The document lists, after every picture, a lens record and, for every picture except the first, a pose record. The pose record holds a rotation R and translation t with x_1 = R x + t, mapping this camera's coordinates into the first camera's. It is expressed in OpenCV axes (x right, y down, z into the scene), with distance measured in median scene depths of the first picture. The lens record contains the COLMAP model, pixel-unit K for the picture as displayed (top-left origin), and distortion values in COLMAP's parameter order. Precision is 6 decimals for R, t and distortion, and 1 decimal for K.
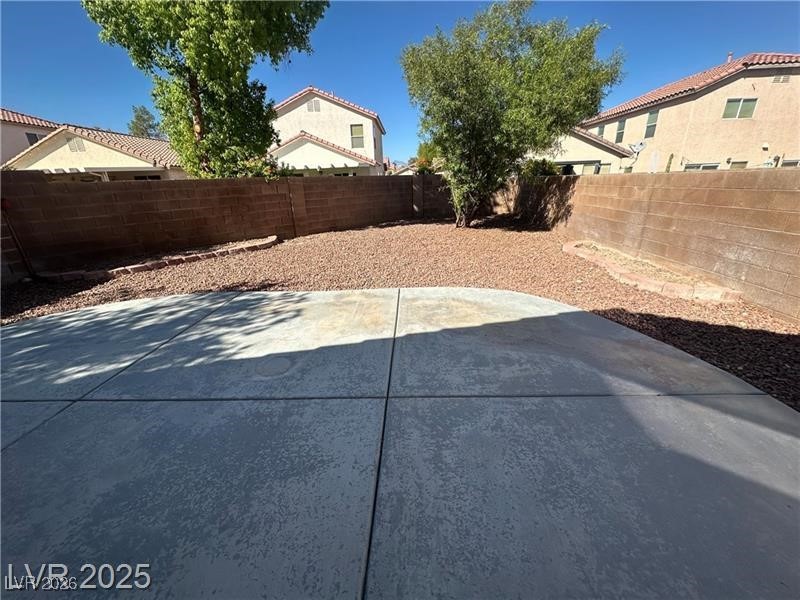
lens RADIAL K [[320.5, 0, 400.0], [0, 320.5, 300.0], [0, 0, 1]] dist [-0.001900, 0.000162]
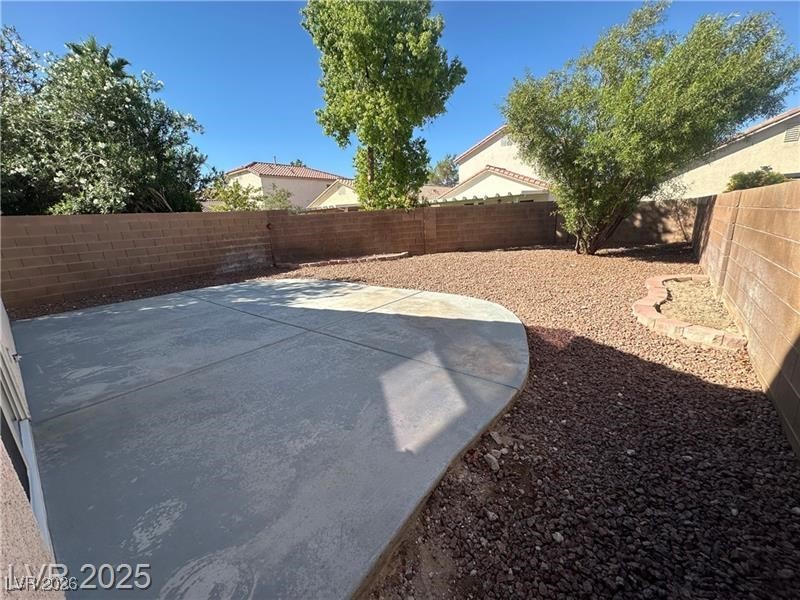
lens RADIAL K [[320.5, 0, 400.0], [0, 320.5, 300.0], [0, 0, 1]] dist [-0.001900, 0.000162]
pose [[0.801165, 0.137226, -0.582497, 0.423929], [-0.181733, 0.983177, -0.018336, 0.024137], [0.570182, 0.120549, 0.812626, -0.058913]]
